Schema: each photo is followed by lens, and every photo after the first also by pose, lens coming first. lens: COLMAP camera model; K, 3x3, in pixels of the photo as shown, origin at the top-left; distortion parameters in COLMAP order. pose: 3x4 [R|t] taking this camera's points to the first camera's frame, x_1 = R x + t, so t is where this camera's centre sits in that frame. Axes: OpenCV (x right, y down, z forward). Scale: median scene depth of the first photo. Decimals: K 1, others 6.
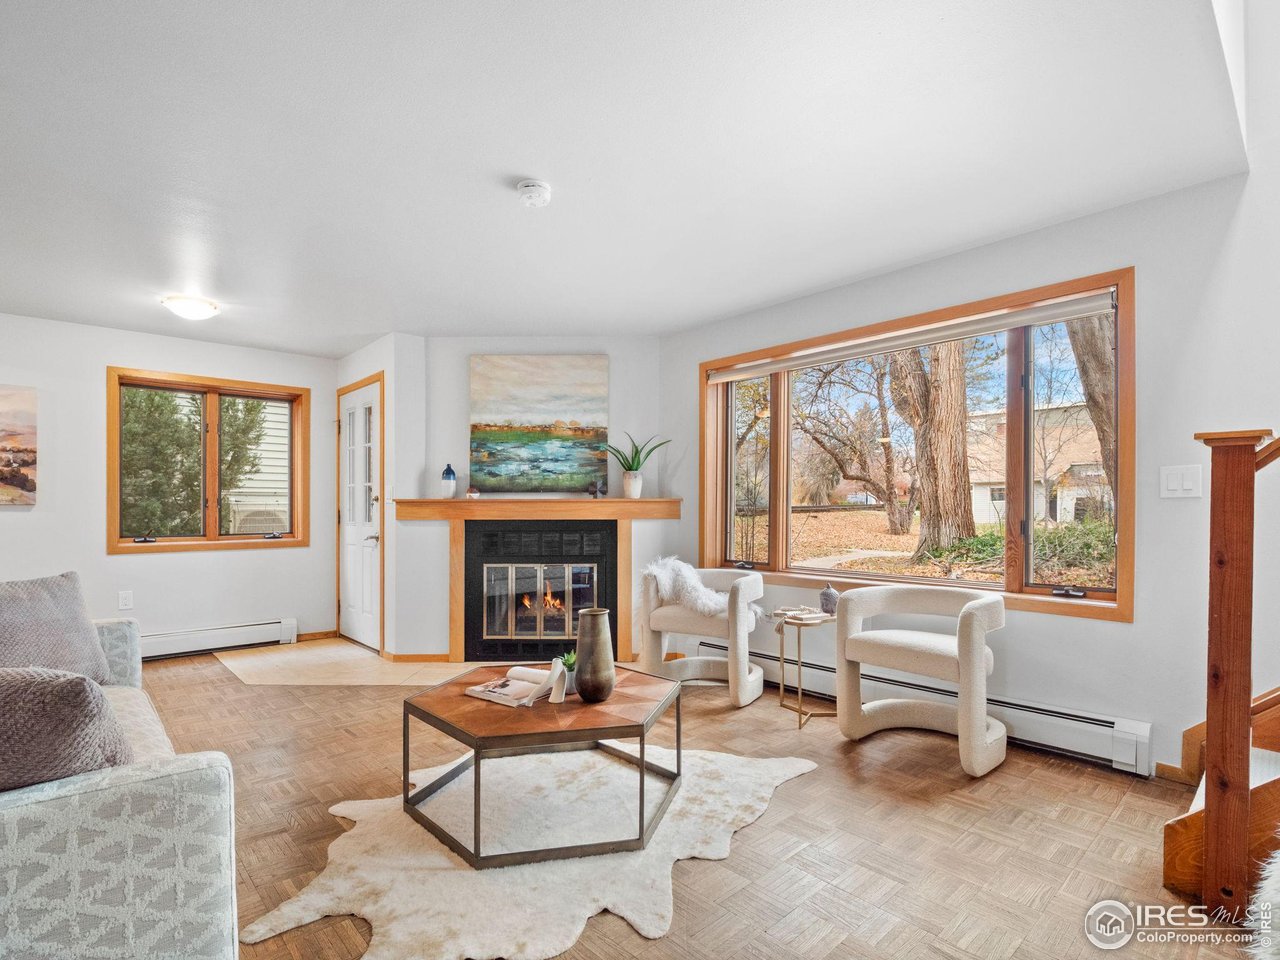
lens RADIAL K [[640.3, 0, 627.0], [0, 640.3, 515.7], [0, 0, 1]] dist [-0.005001, -0.003492]
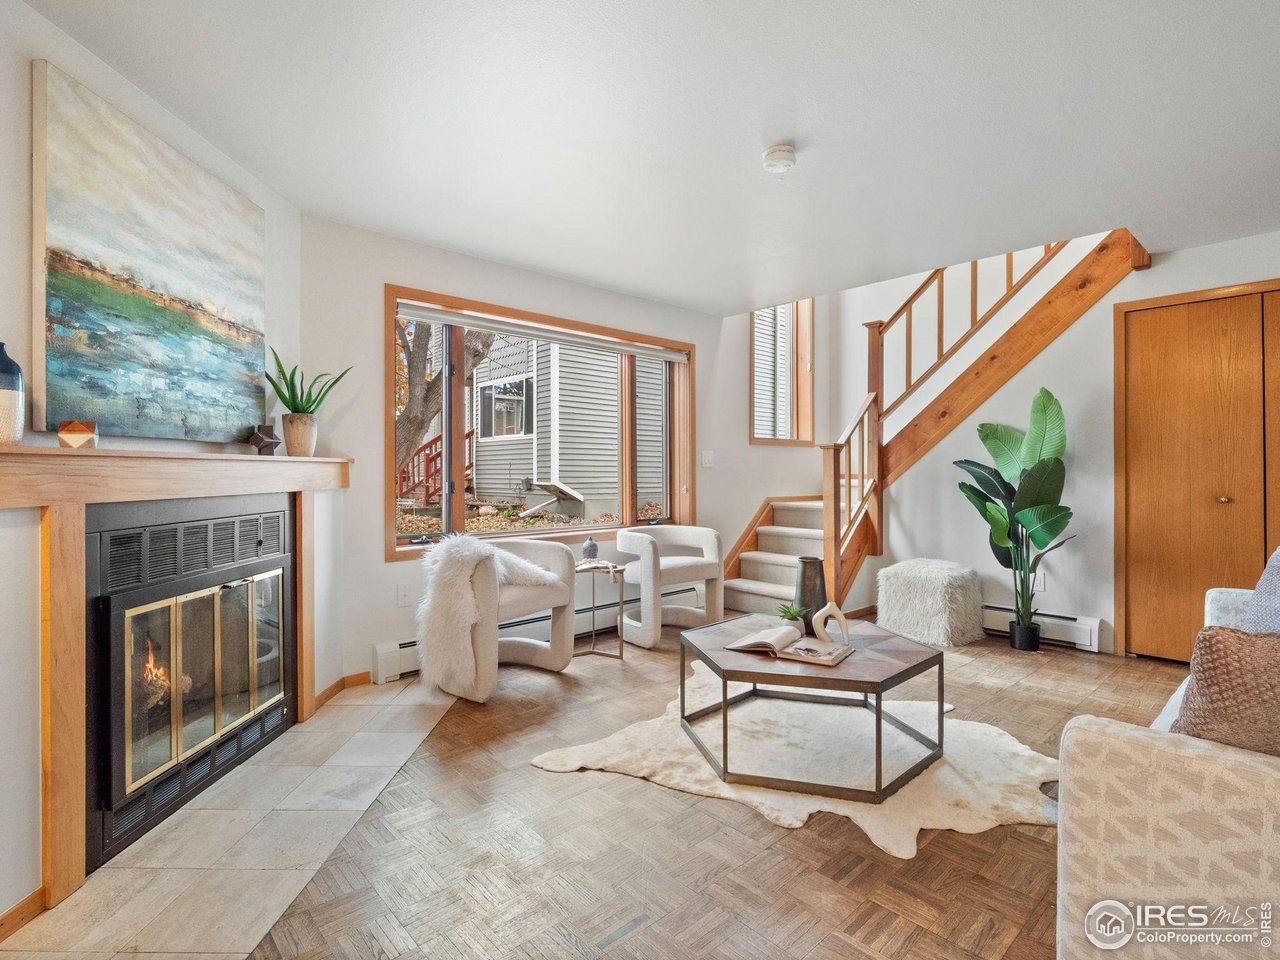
lens RADIAL K [[640.3, 0, 640.3], [0, 640.3, 475.8], [0, 0, 1]] dist [-0.005001, -0.003492]
pose [[-0.010805, -0.005847, 0.999925, -0.618040], [0.012439, 0.999905, 0.005981, -0.007951], [-0.999864, 0.012503, -0.010731, 0.663208]]
